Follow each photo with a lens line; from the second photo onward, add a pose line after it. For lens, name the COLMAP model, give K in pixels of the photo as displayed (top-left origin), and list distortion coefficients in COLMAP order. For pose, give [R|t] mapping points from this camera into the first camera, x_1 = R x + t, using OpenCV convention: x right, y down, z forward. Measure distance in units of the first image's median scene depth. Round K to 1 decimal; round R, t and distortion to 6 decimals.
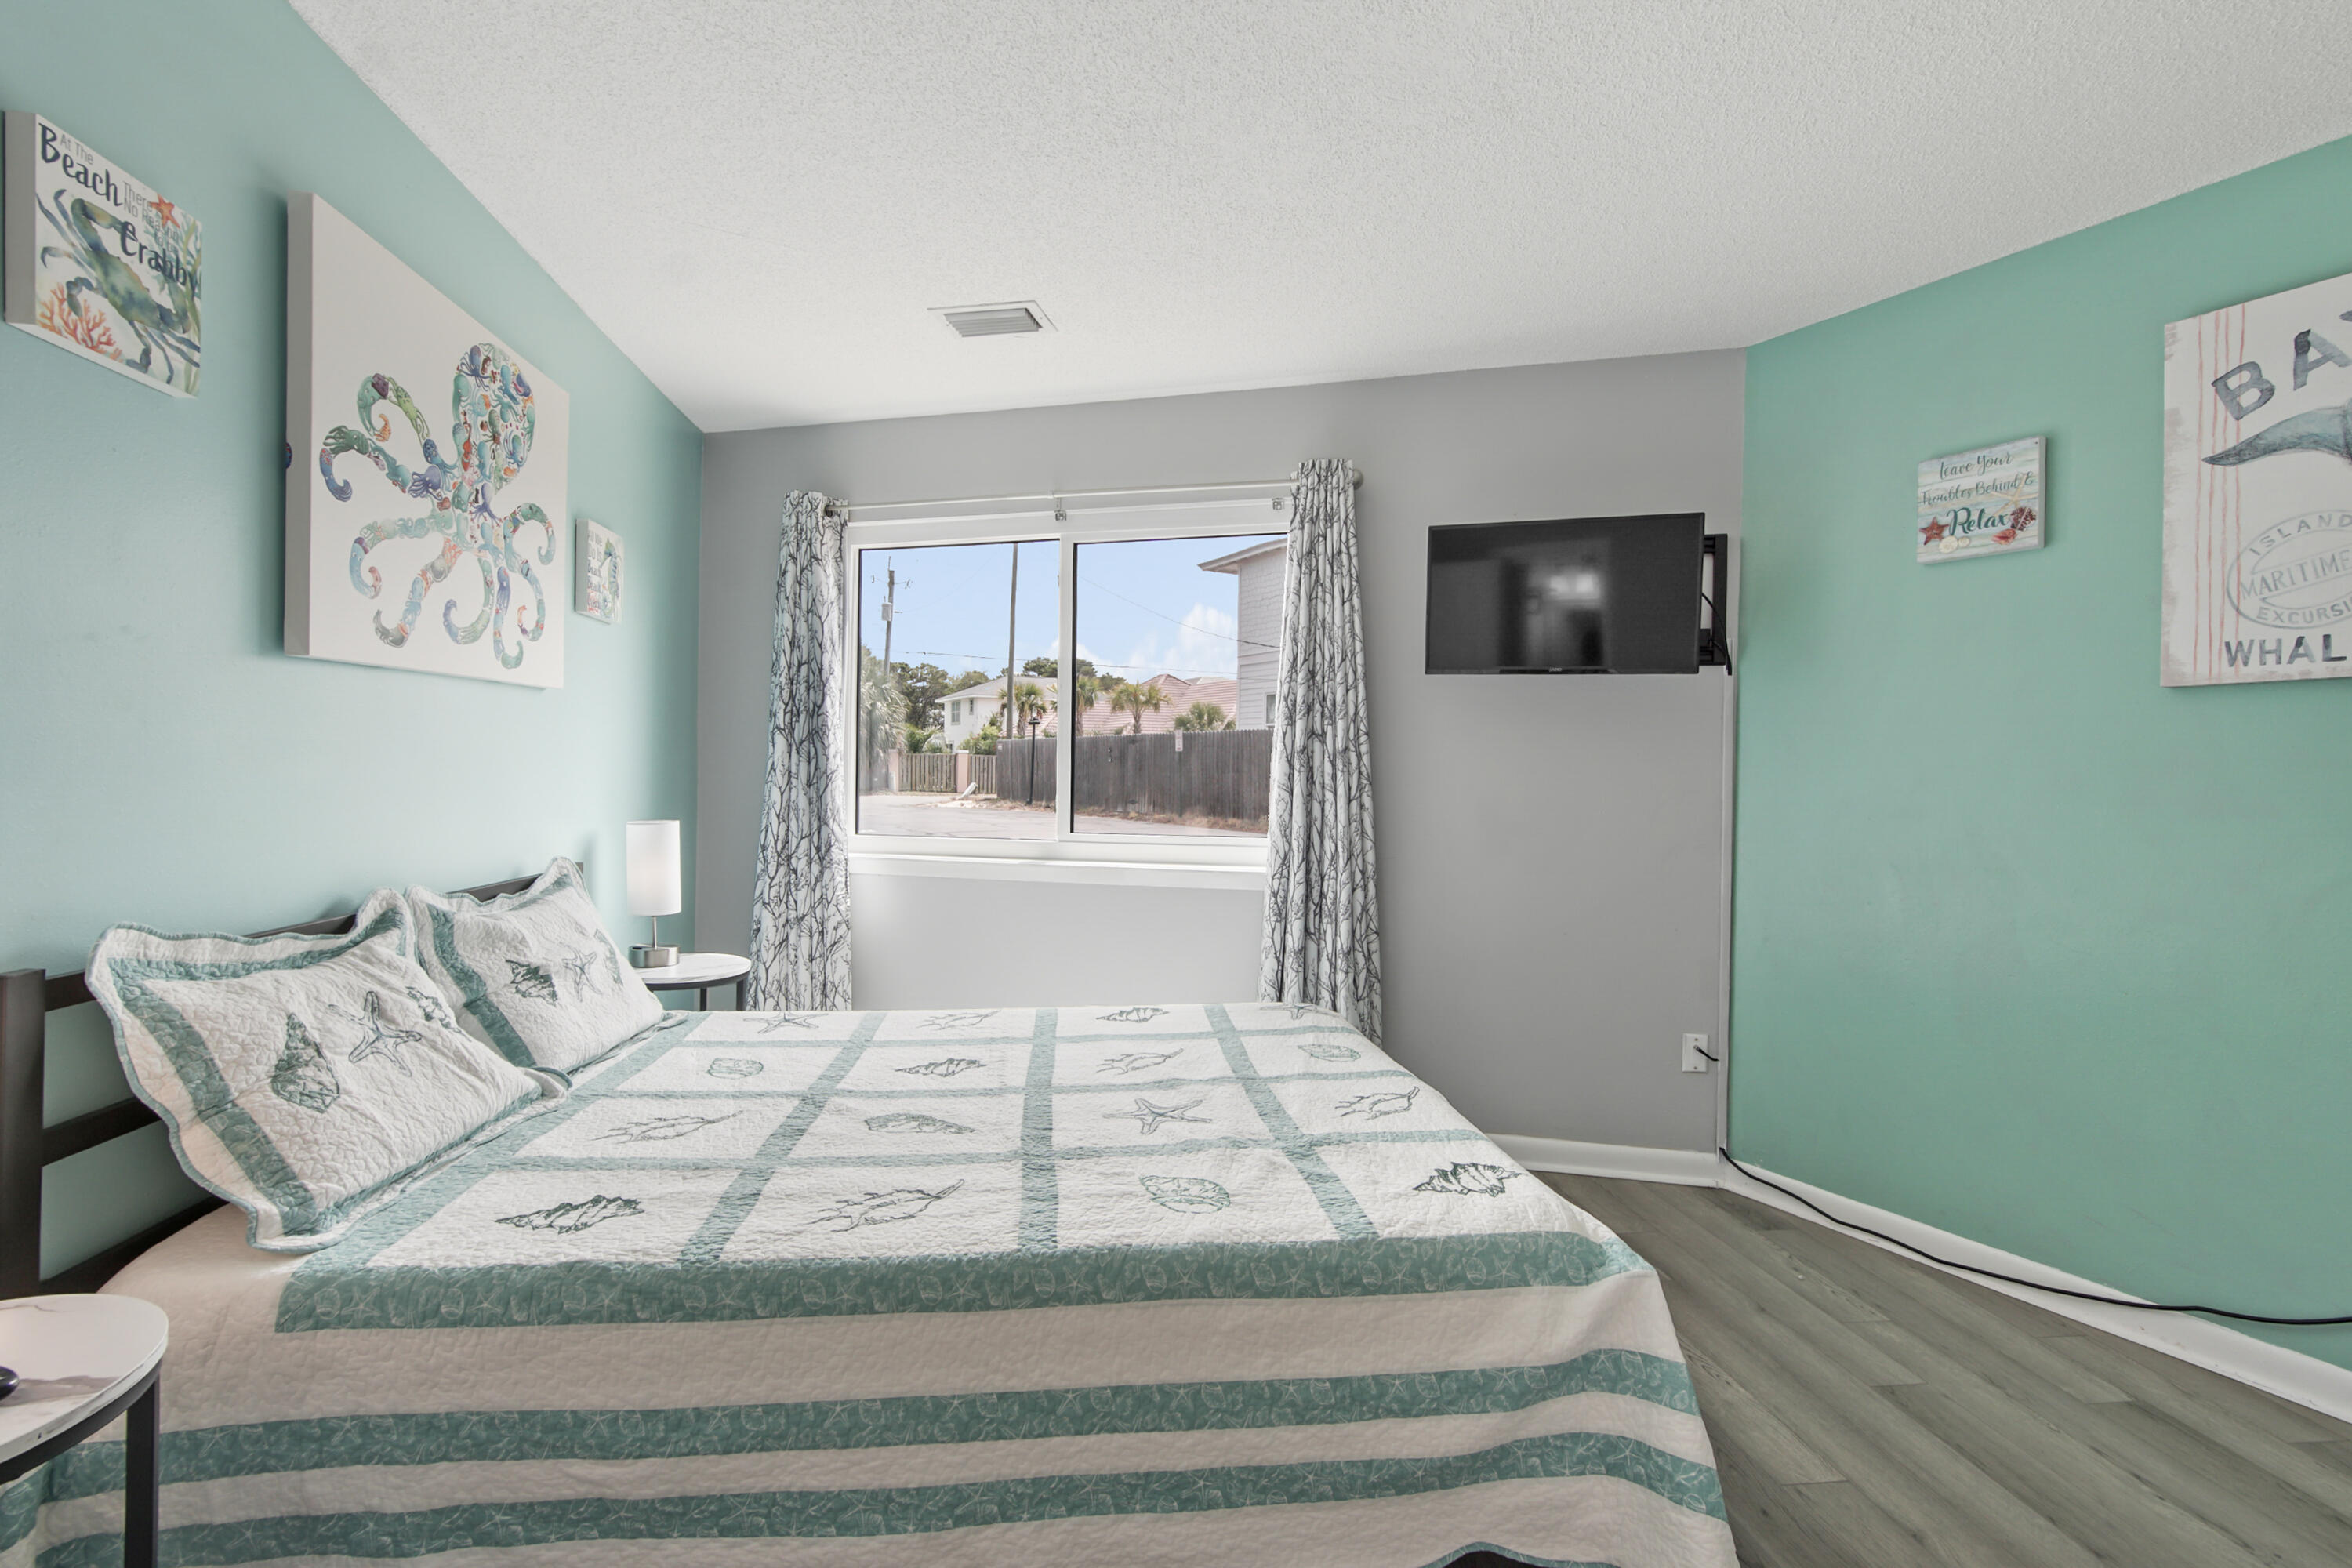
lens RADIAL K [[1061.9, 0, 1157.4], [0, 1061.9, 778.6], [0, 0, 1]] dist [-0.020895, 0.009412]
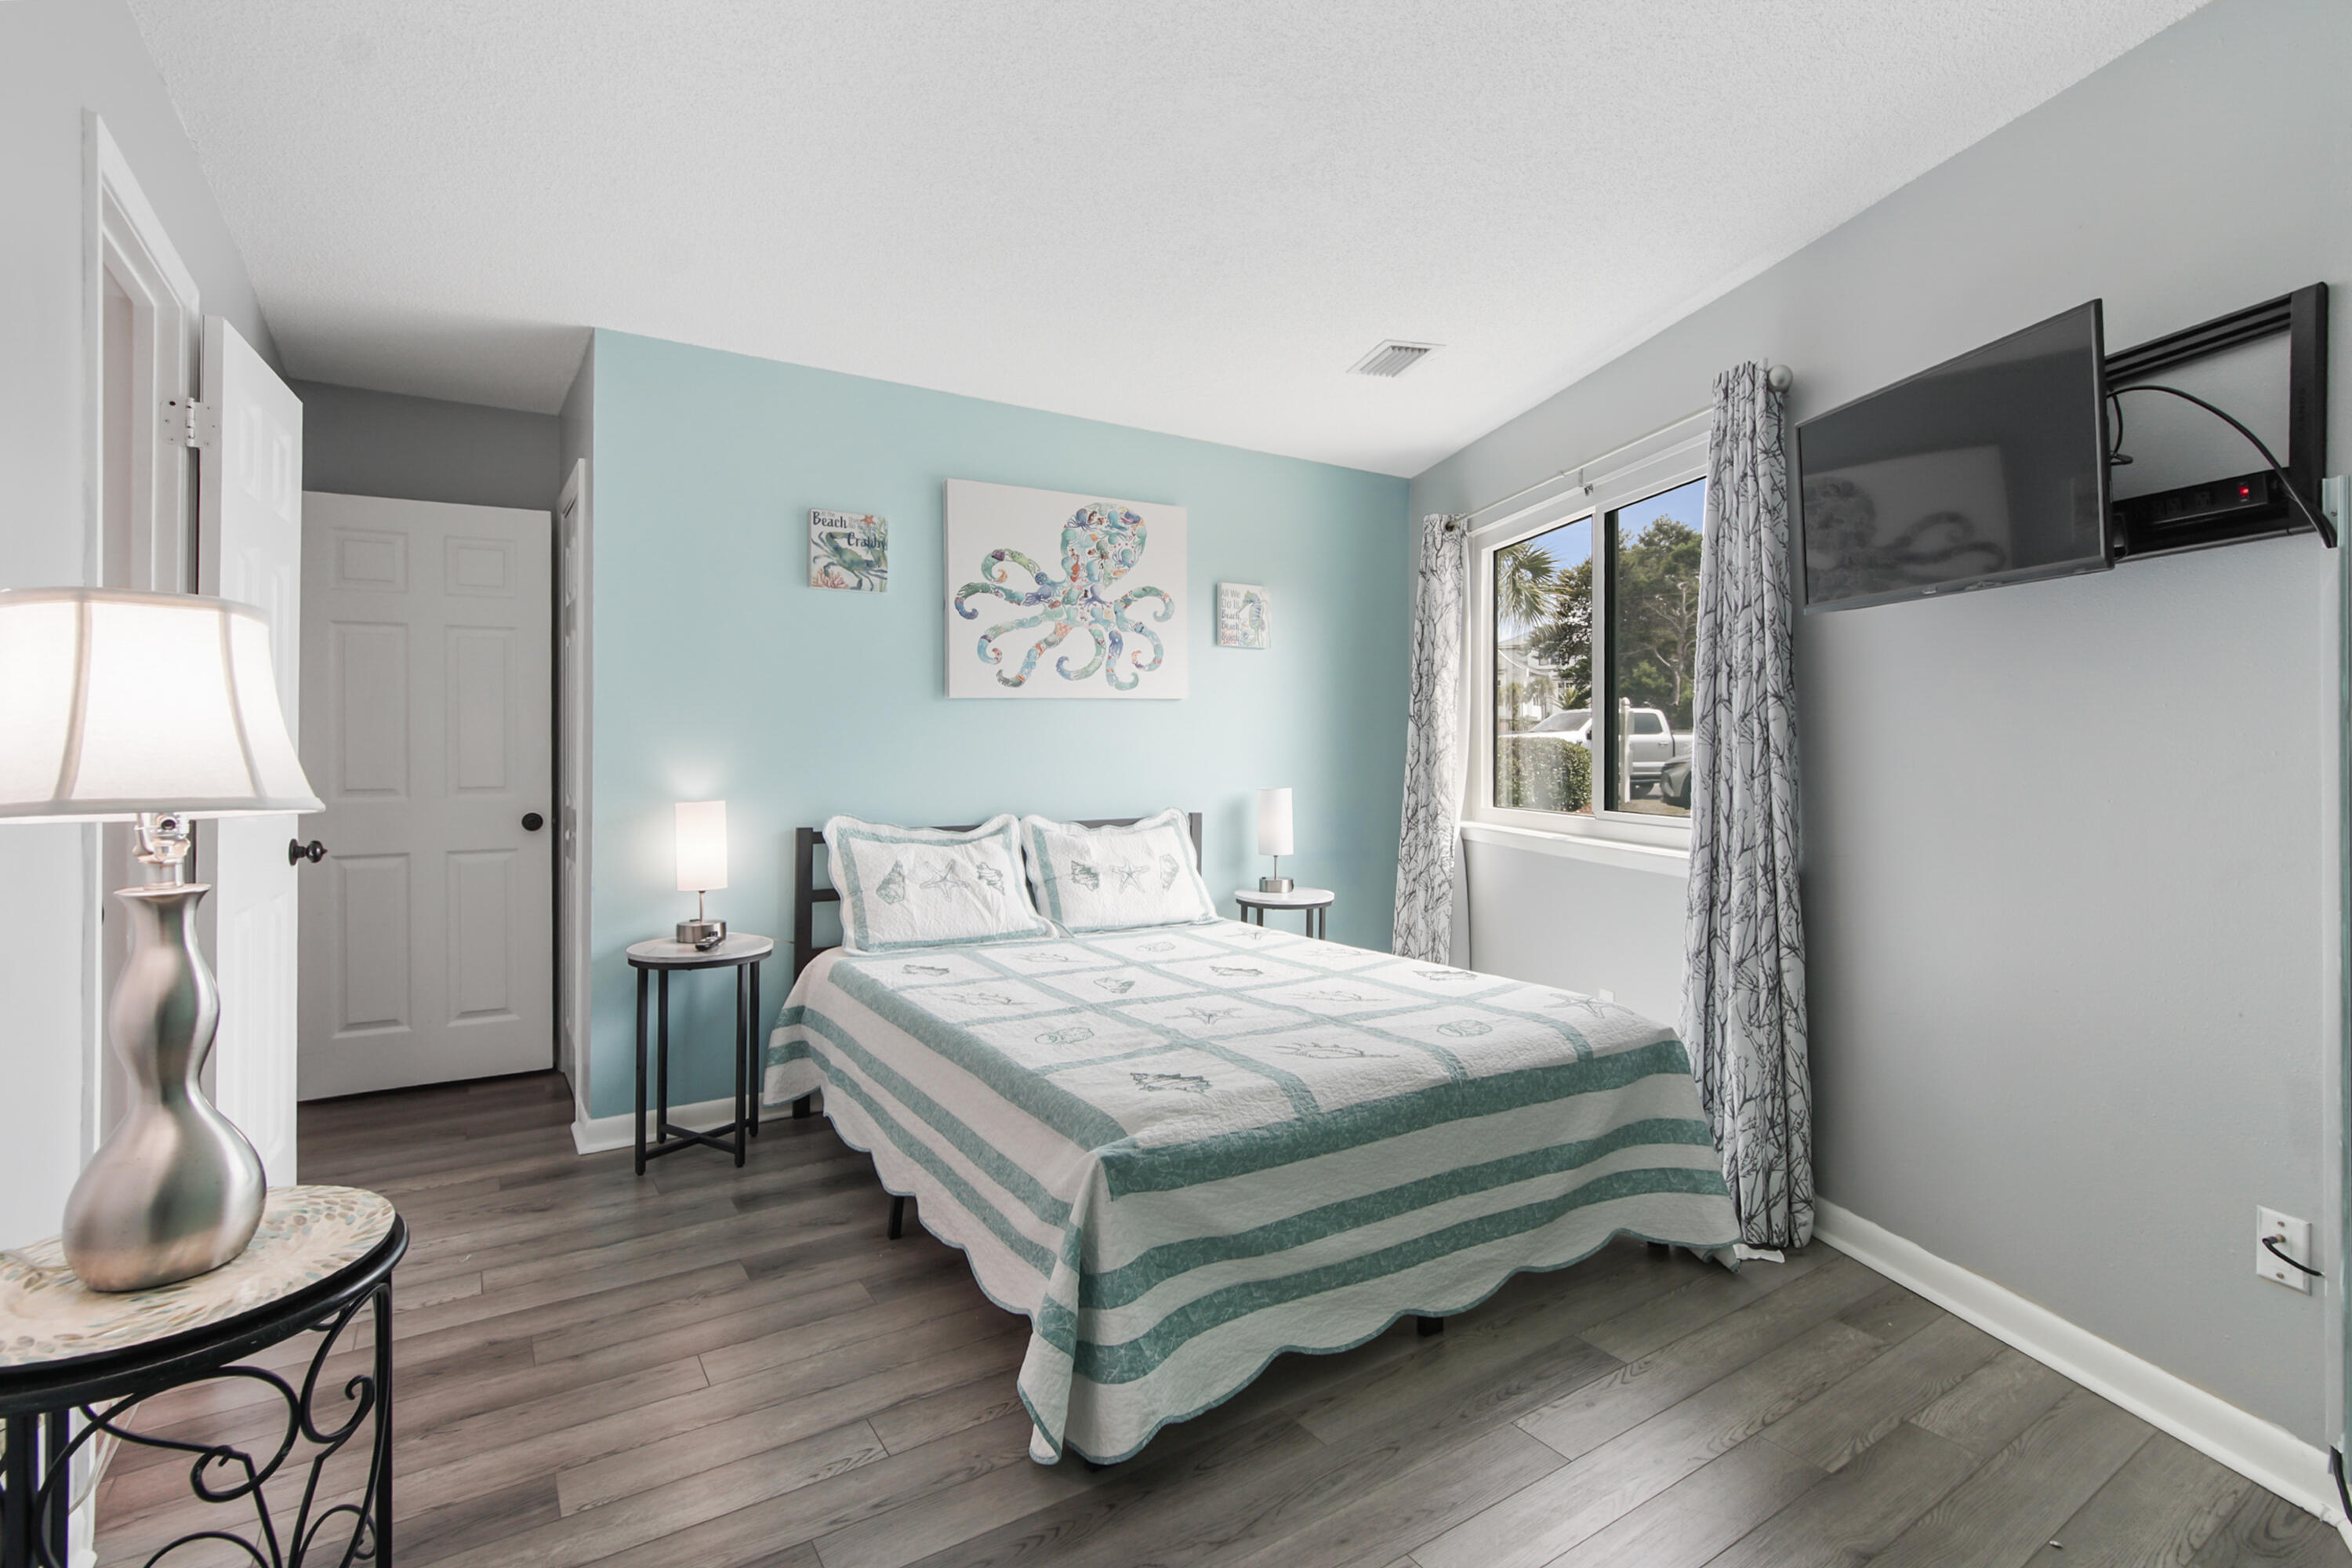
lens RADIAL K [[1110.1, 0, 1184.0], [0, 1110.1, 739.6], [0, 0, 1]] dist [-0.002671, 0.000346]
pose [[0.447302, -0.020447, -0.894149, 1.063027], [0.000583, 0.999745, -0.022570, 0.013280], [0.894383, 0.009574, 0.447200, 0.330271]]
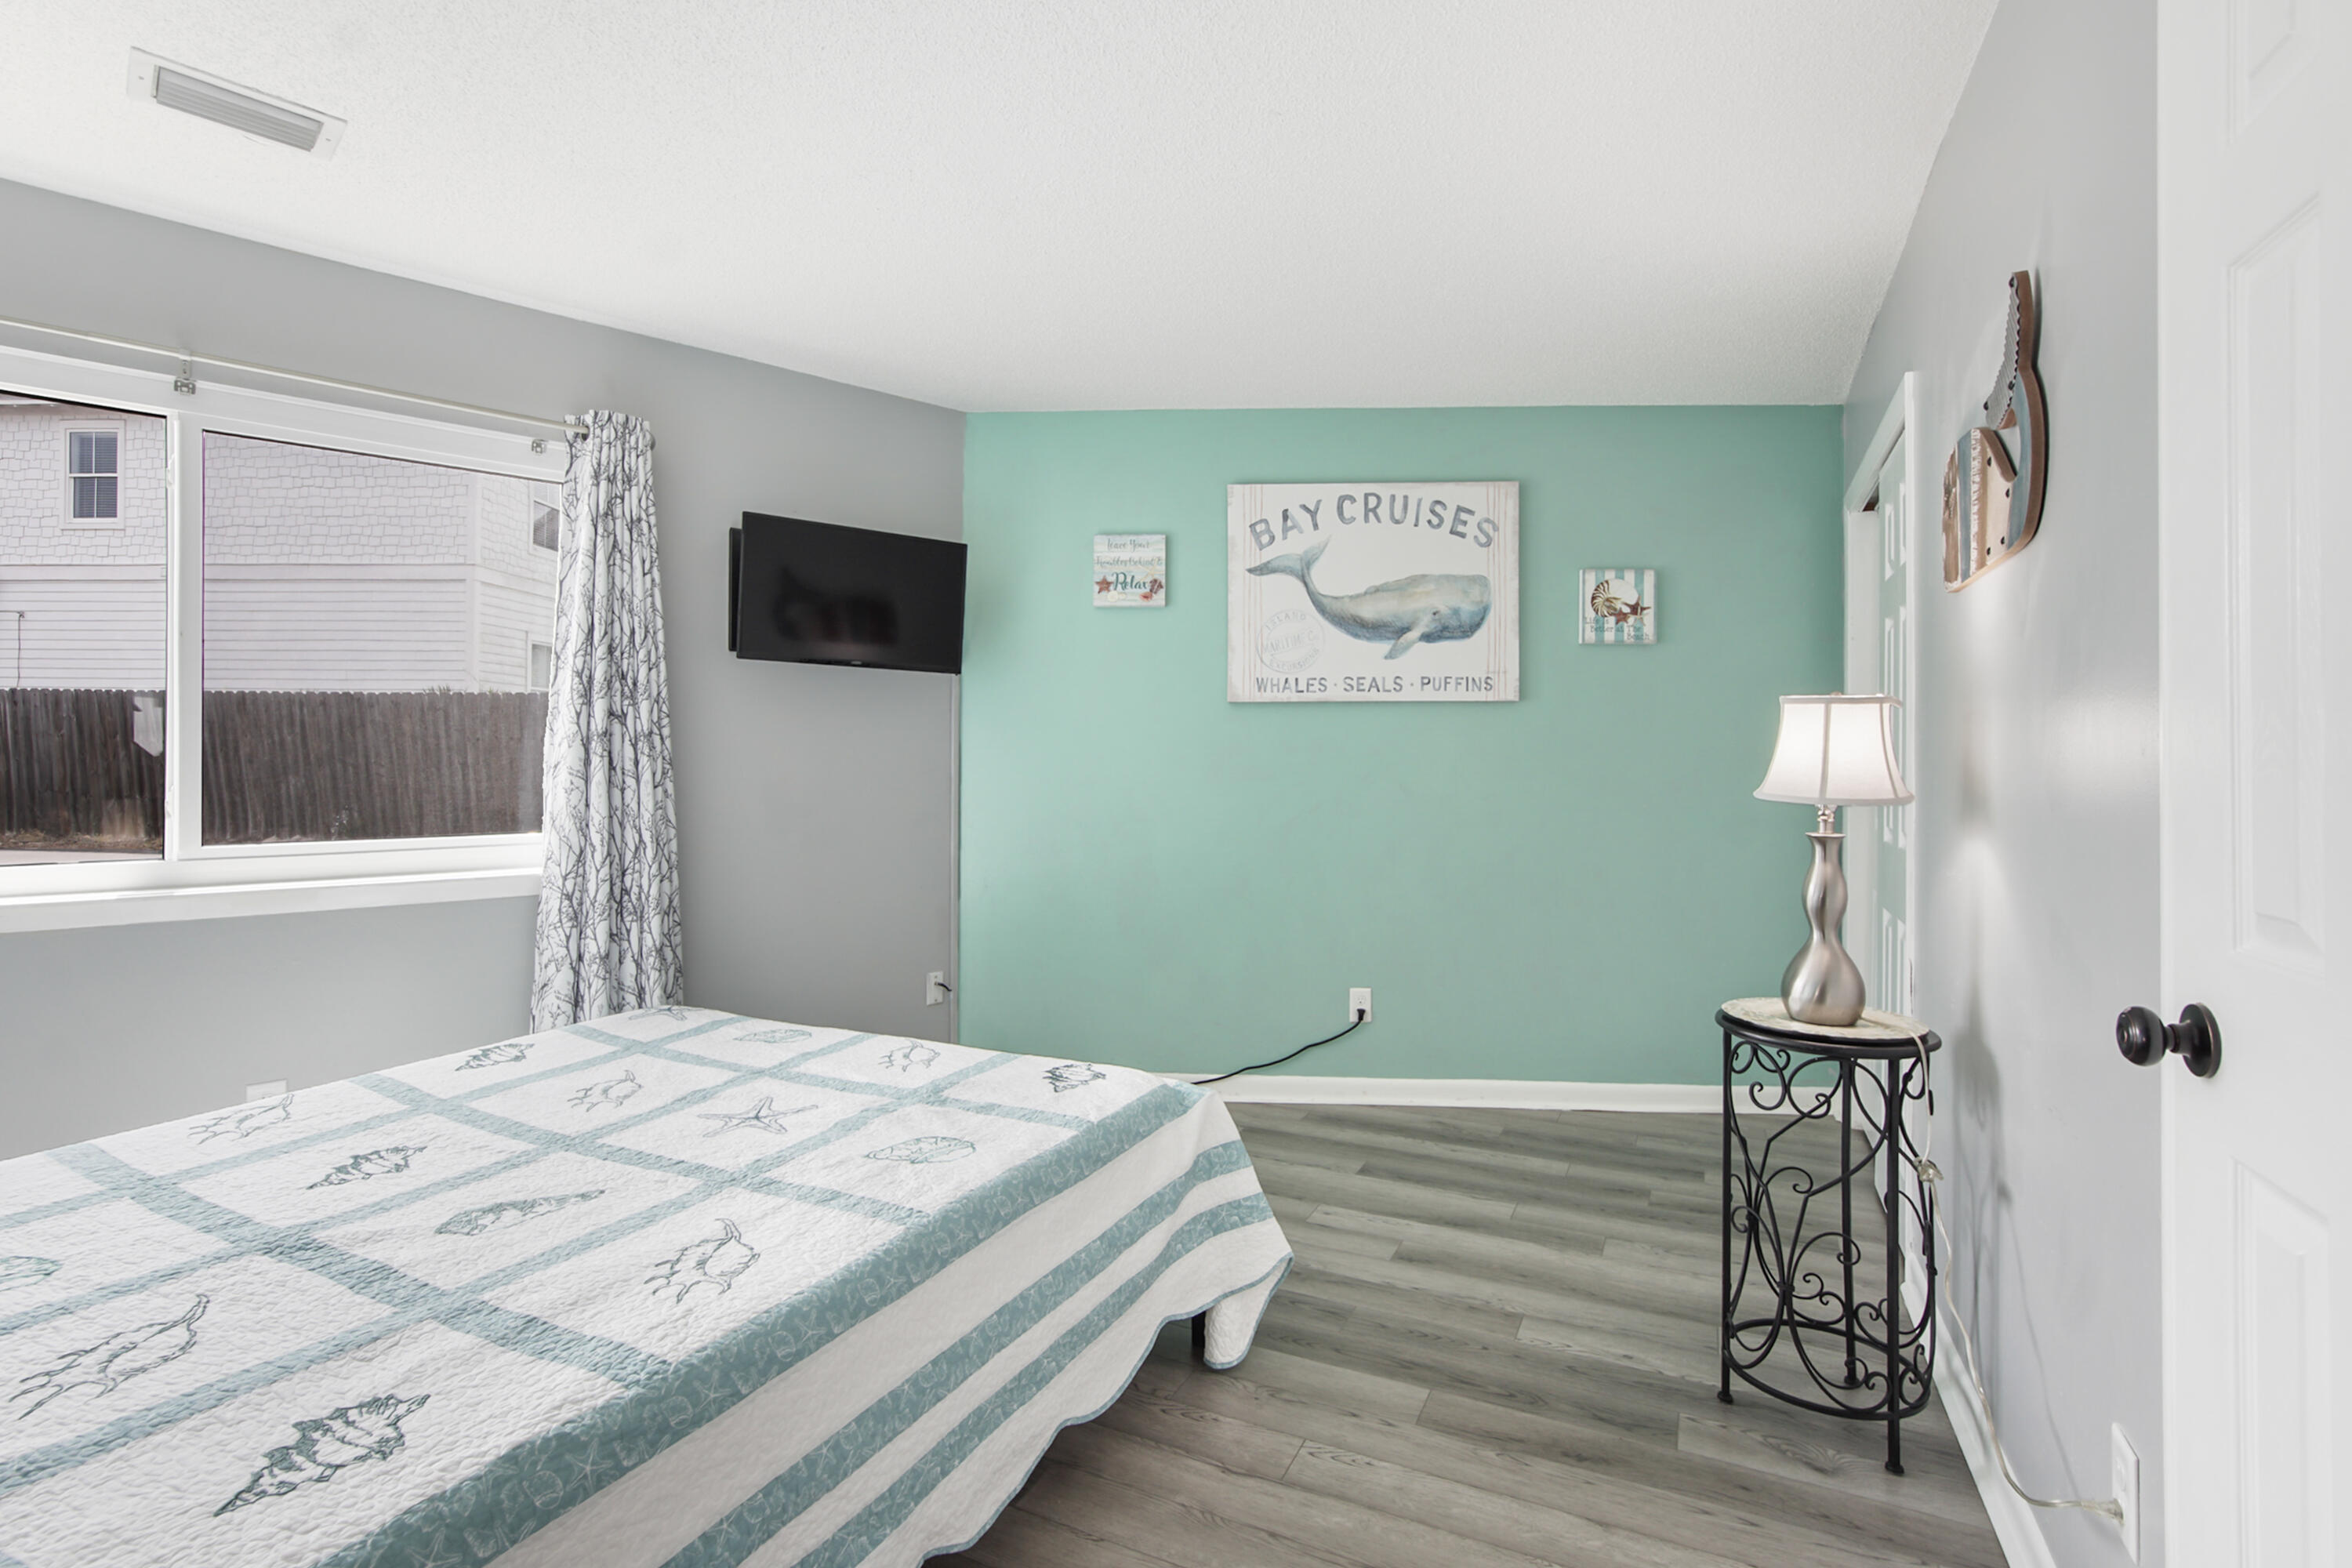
lens RADIAL K [[1110.1, 0, 1184.0], [0, 1110.1, 739.6], [0, 0, 1]] dist [-0.002671, 0.000346]
pose [[0.539042, 0.003275, 0.842272, -0.557063], [0.007040, 0.999940, -0.008393, -0.013251], [-0.842249, 0.010454, 0.538987, 0.112391]]
